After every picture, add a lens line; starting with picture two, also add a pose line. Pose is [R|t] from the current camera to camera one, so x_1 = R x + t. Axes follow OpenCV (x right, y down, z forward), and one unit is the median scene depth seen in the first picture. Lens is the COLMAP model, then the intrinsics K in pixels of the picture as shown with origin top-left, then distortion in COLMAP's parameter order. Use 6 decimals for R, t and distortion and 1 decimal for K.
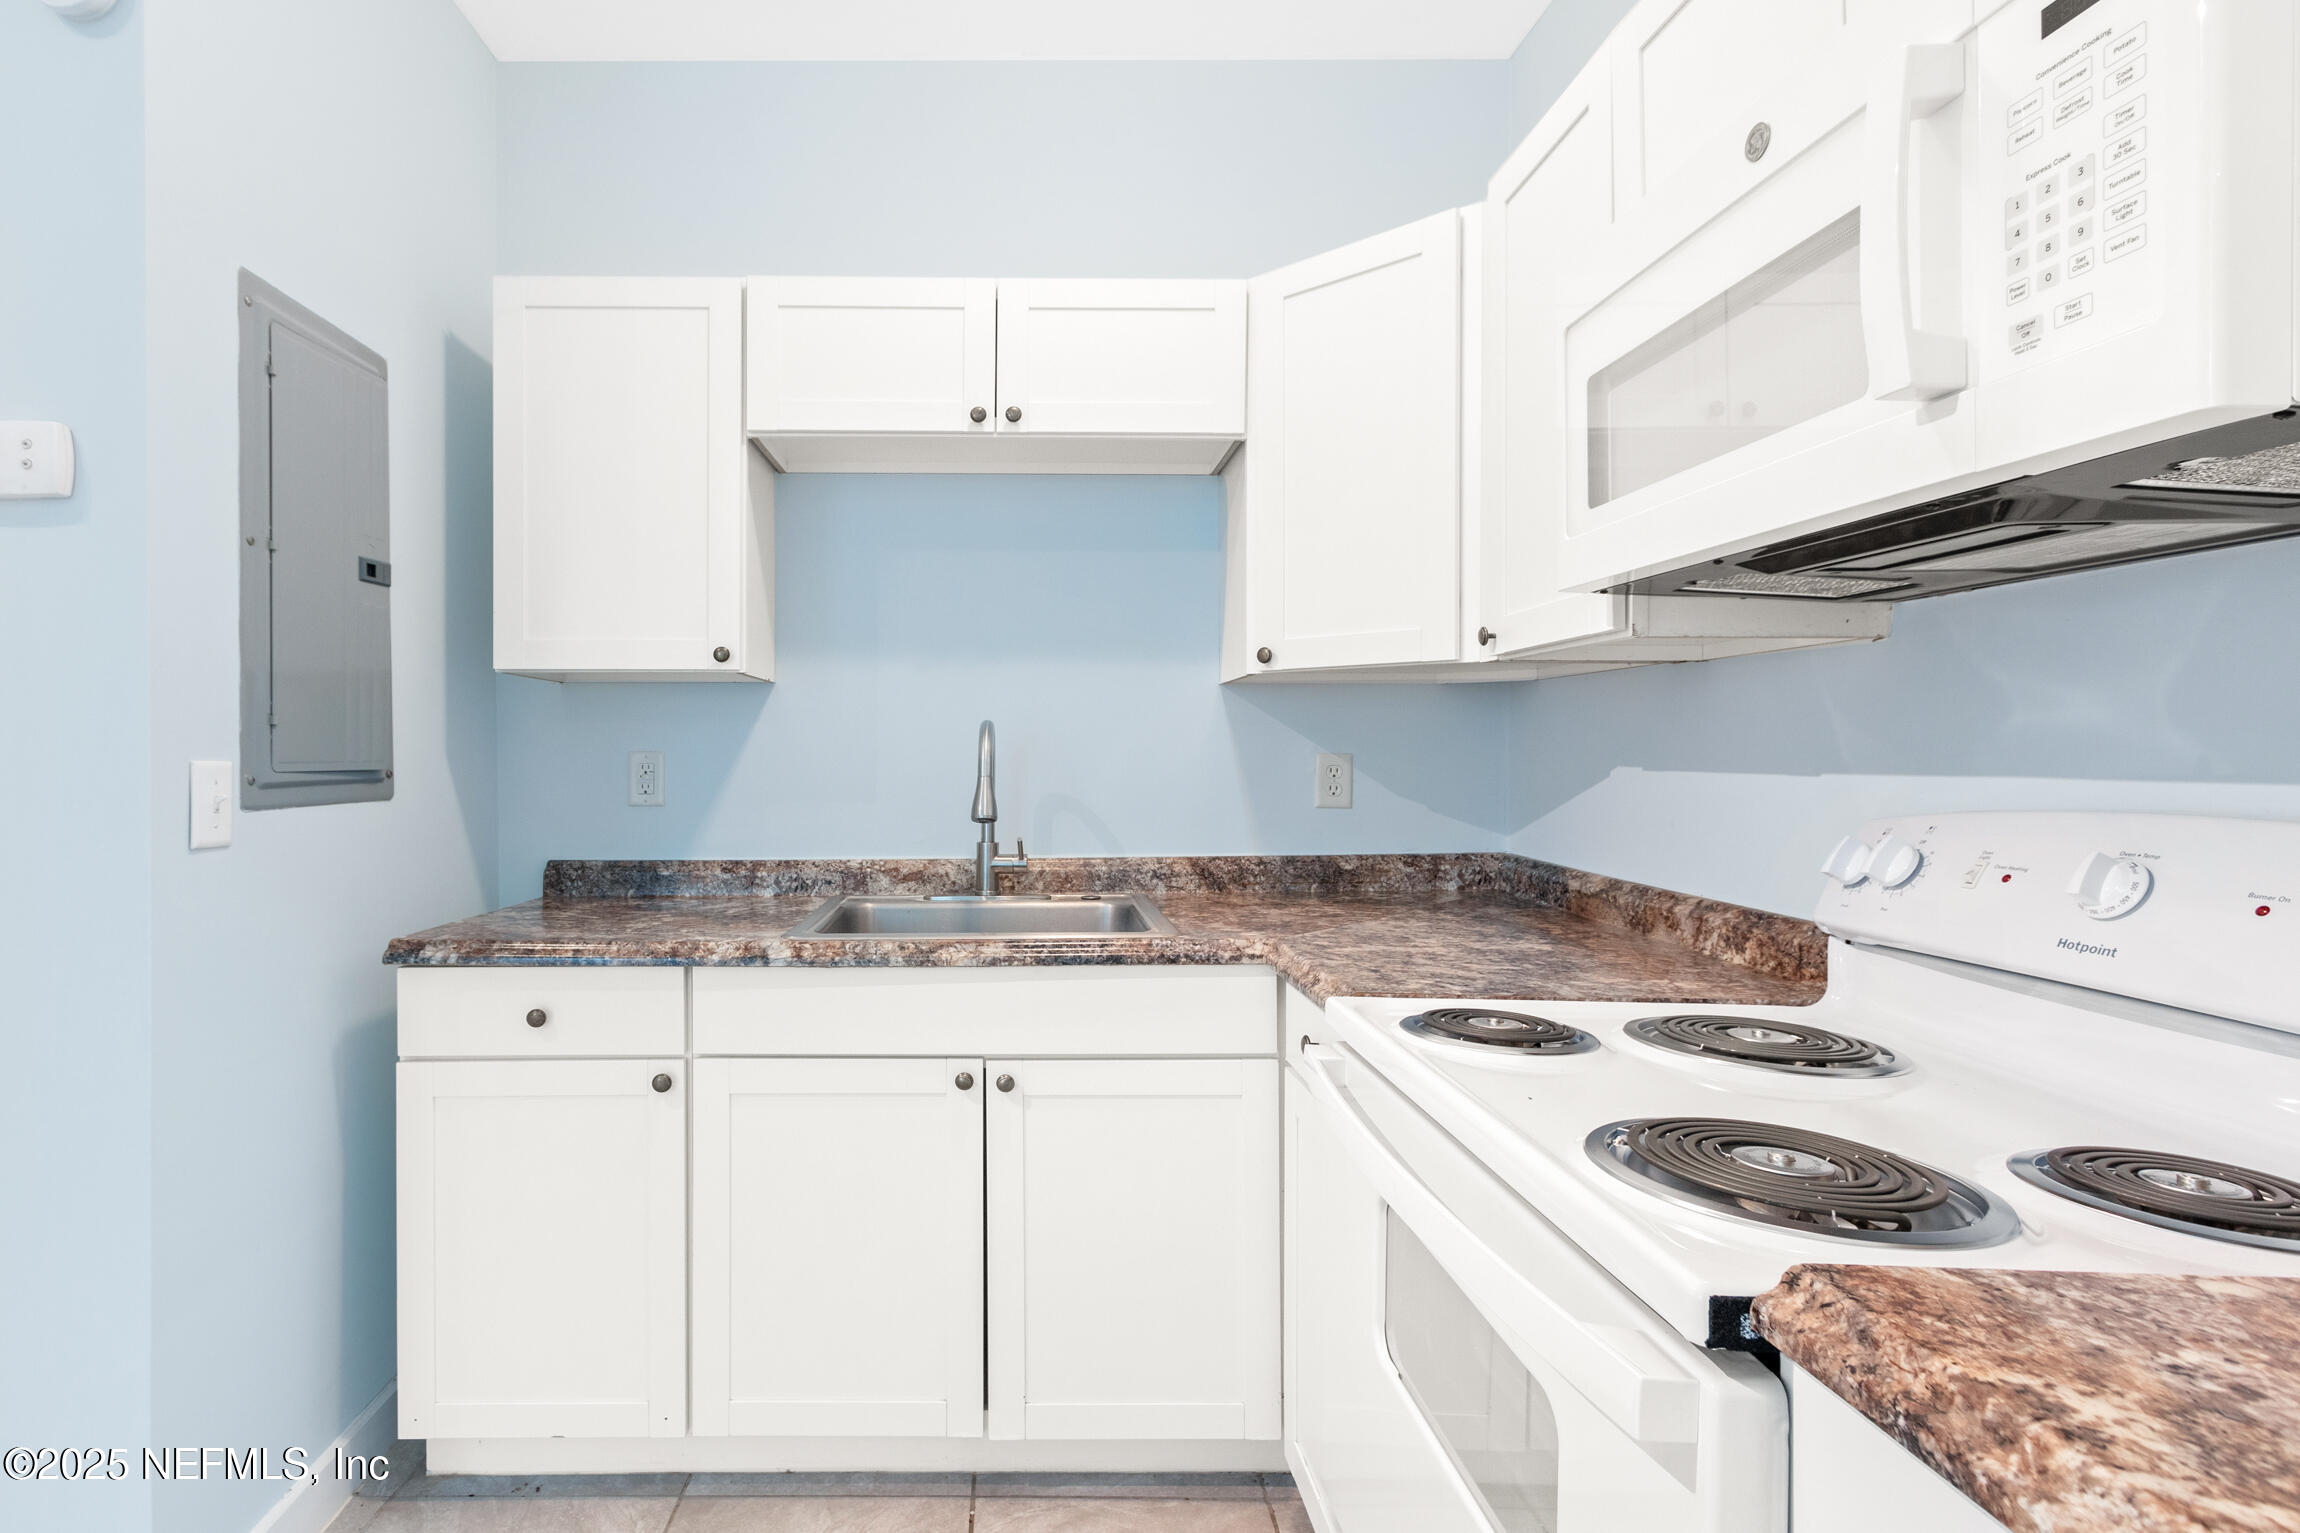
lens RADIAL K [[1125.4, 0, 927.2], [0, 1125.4, 750.8], [0, 0, 1]] dist [0.004135, -0.008326]
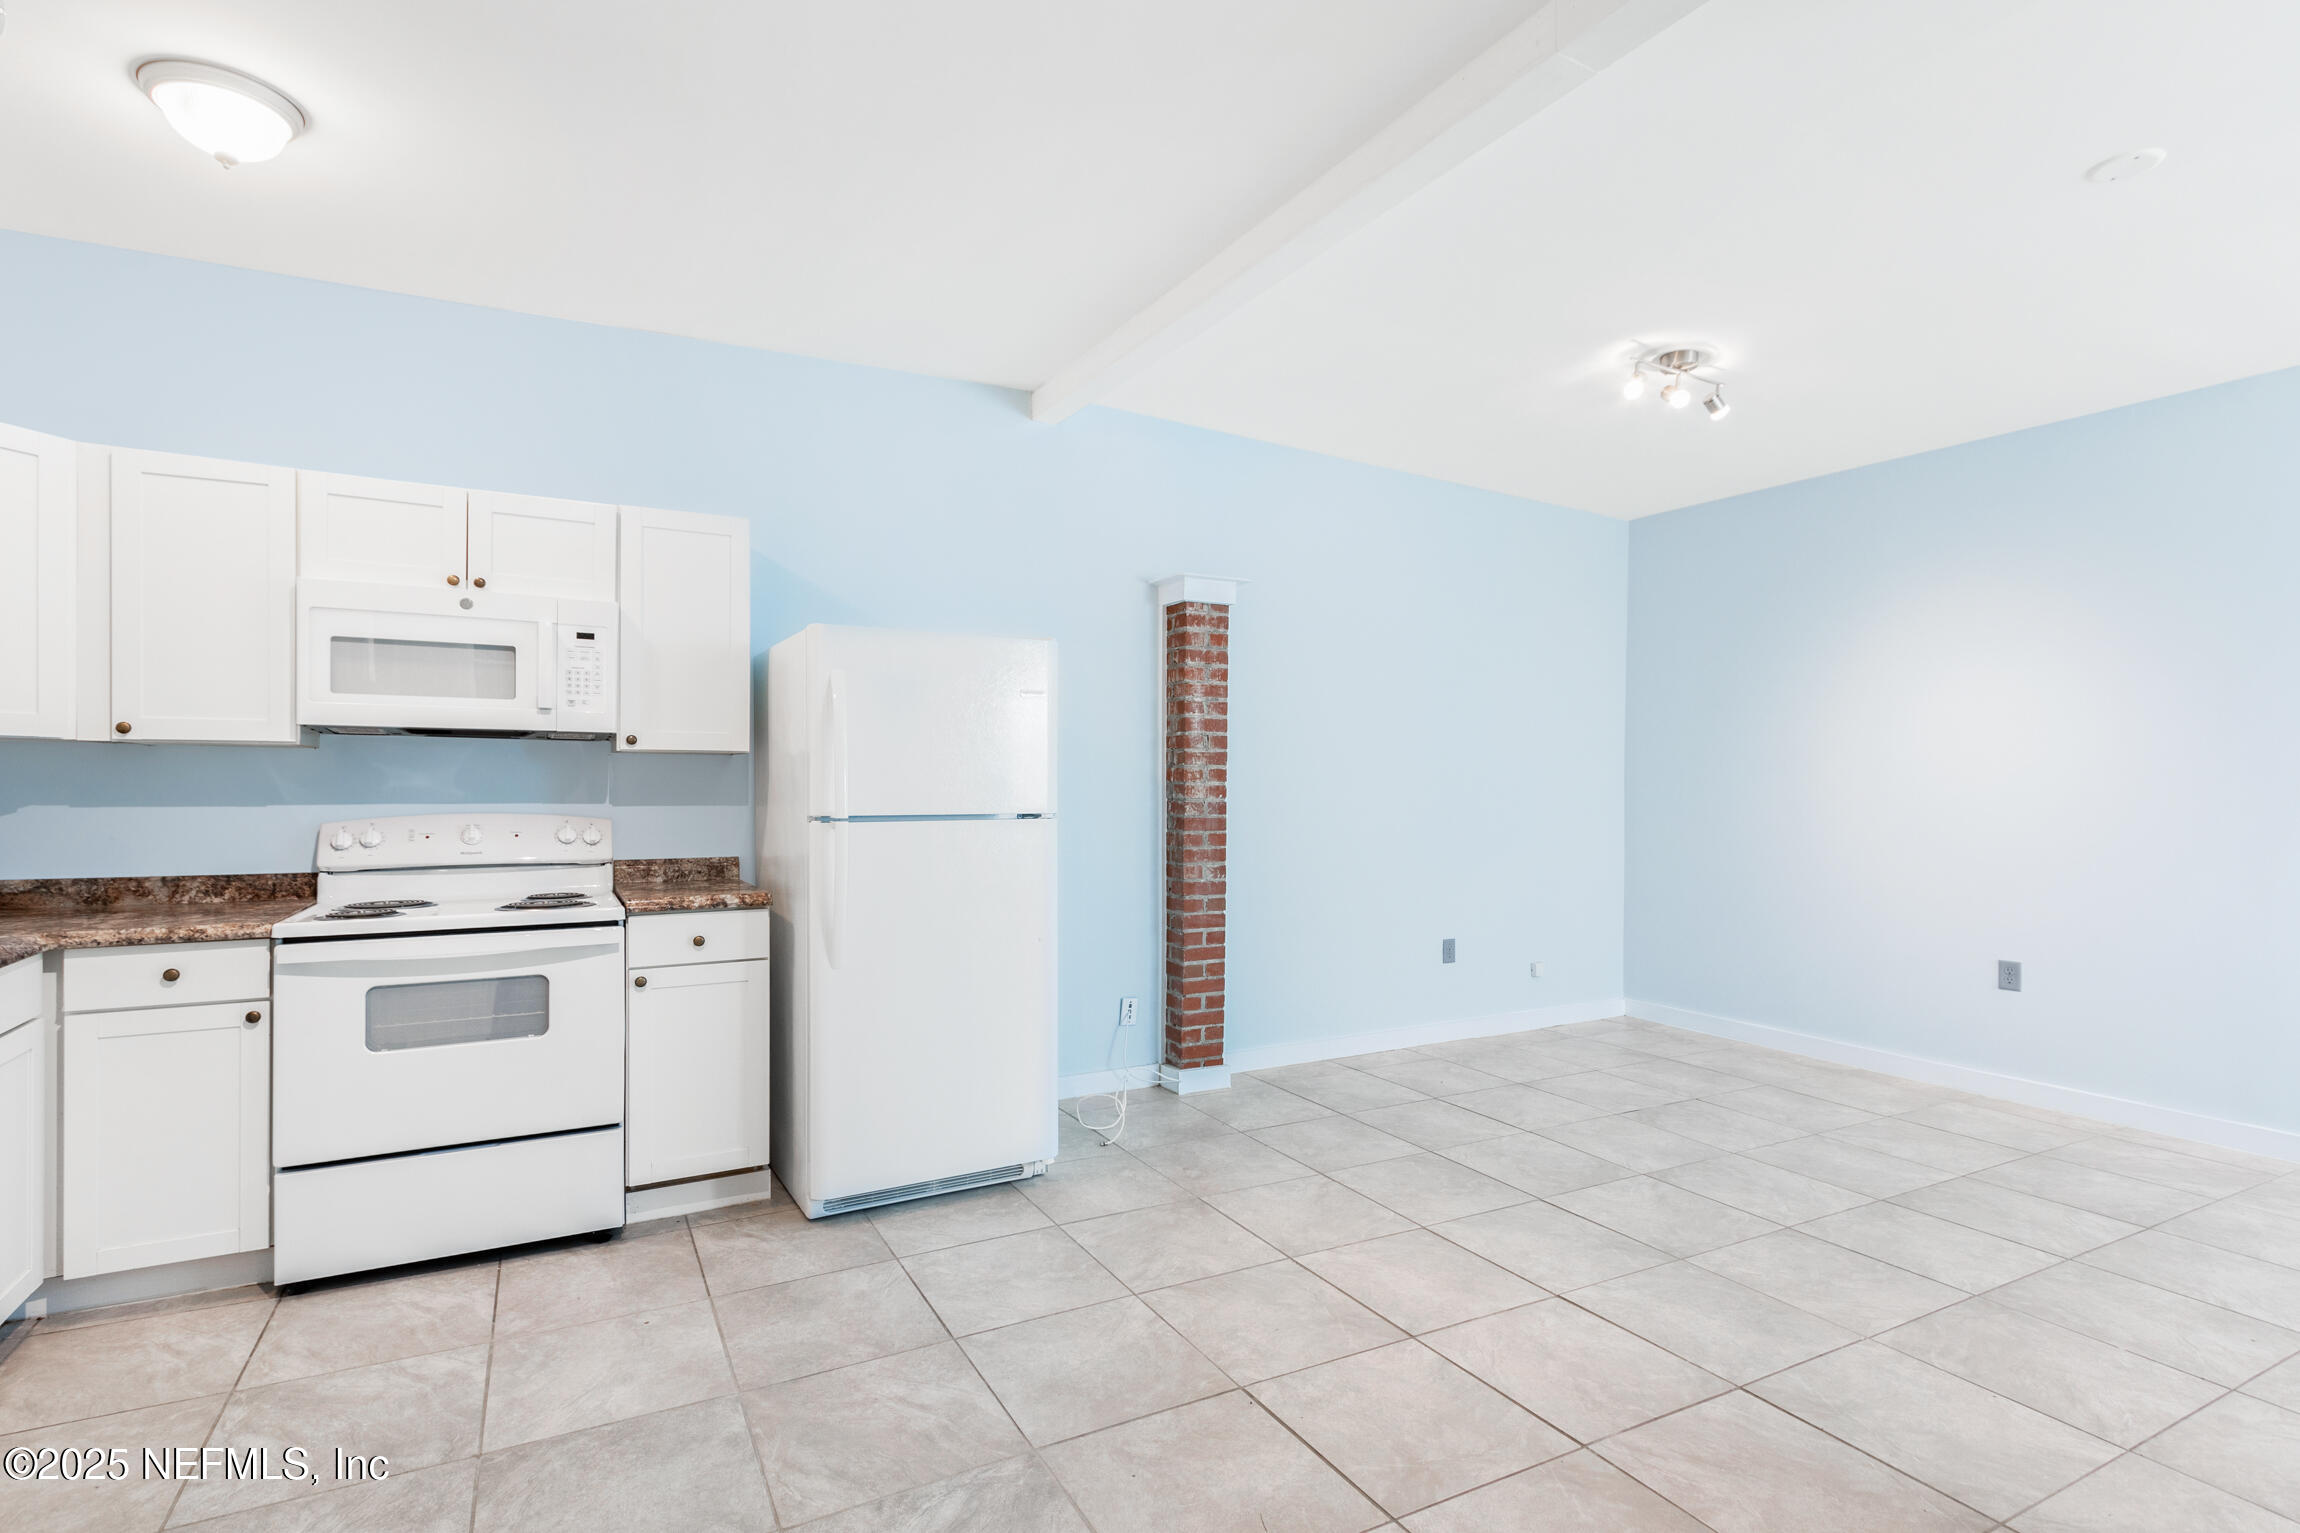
lens RADIAL K [[1002.3, 0, 1140.8], [0, 1002.3, 787.8], [0, 0, 1]] dist [0.002073, -0.000178]
pose [[-0.534507, -0.011058, 0.845092, -1.316919], [-0.009227, 0.999931, 0.007249, -0.035343], [-0.845114, -0.003923, -0.534572, 0.435143]]
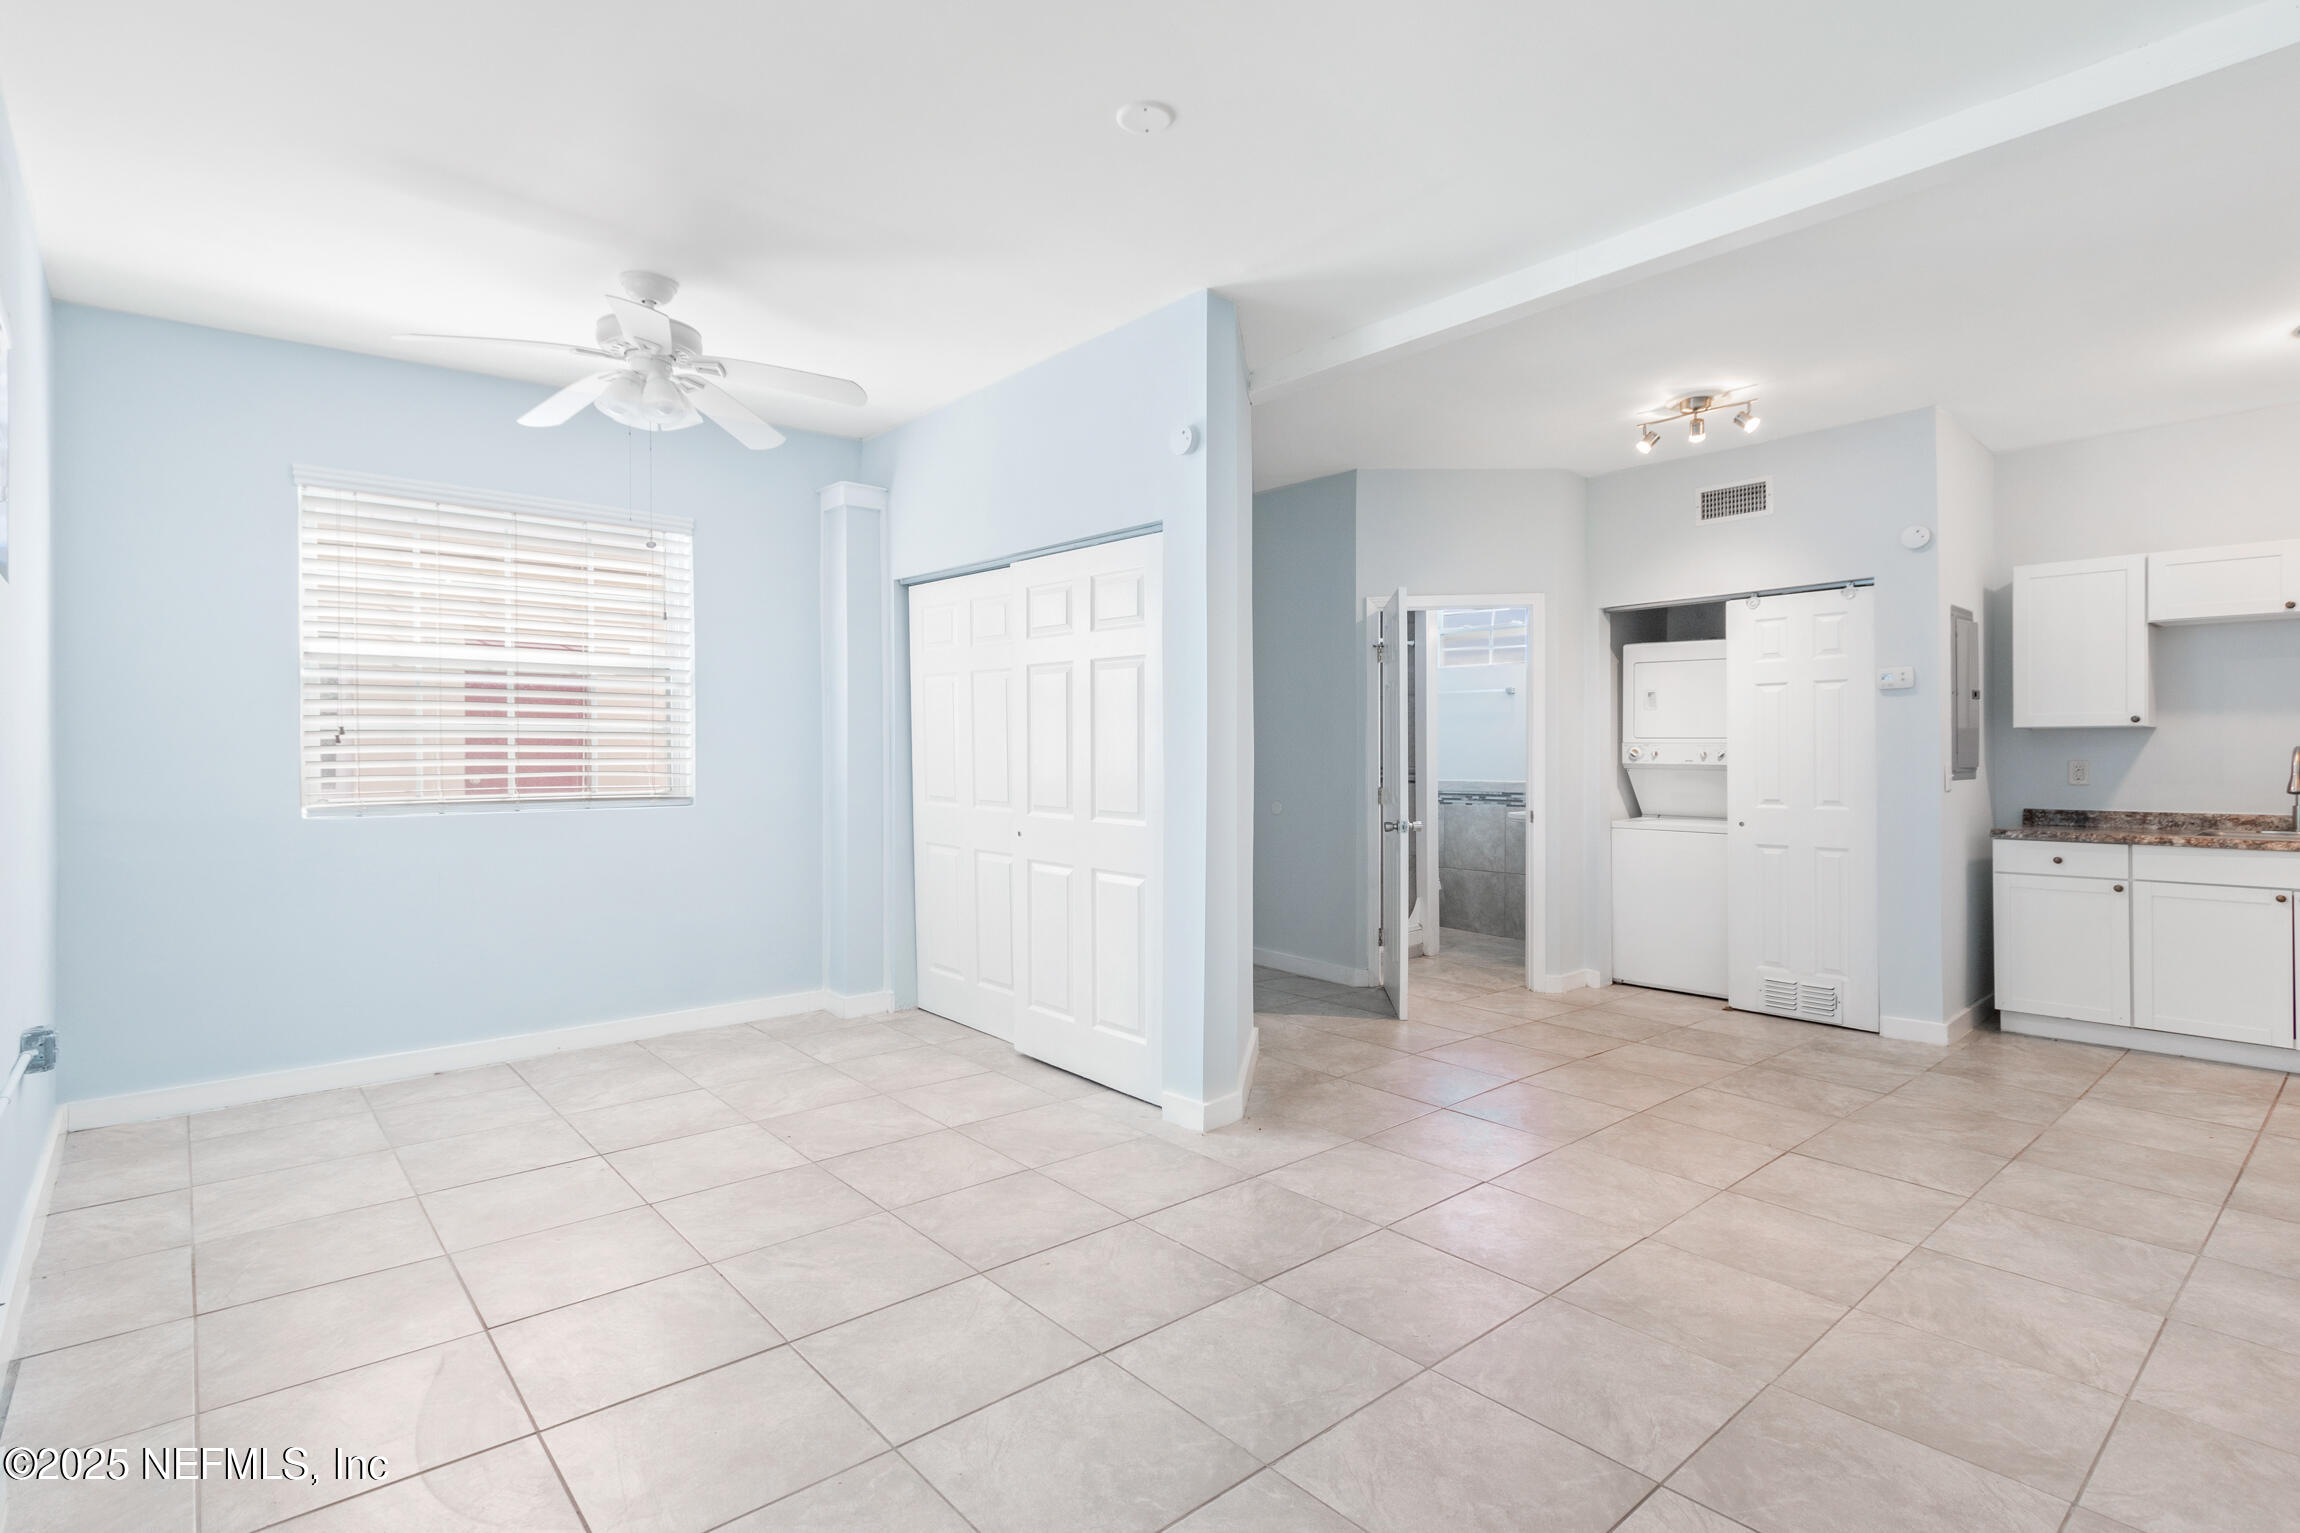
lens RADIAL K [[1125.4, 0, 1085.3], [0, 1125.4, 759.1], [0, 0, 1]] dist [0.004135, -0.008326]
pose [[0.697638, 0.002155, -0.716448, -0.034554], [0.003662, 0.999972, 0.006574, -0.026363], [0.716442, -0.007210, 0.697610, -2.153431]]
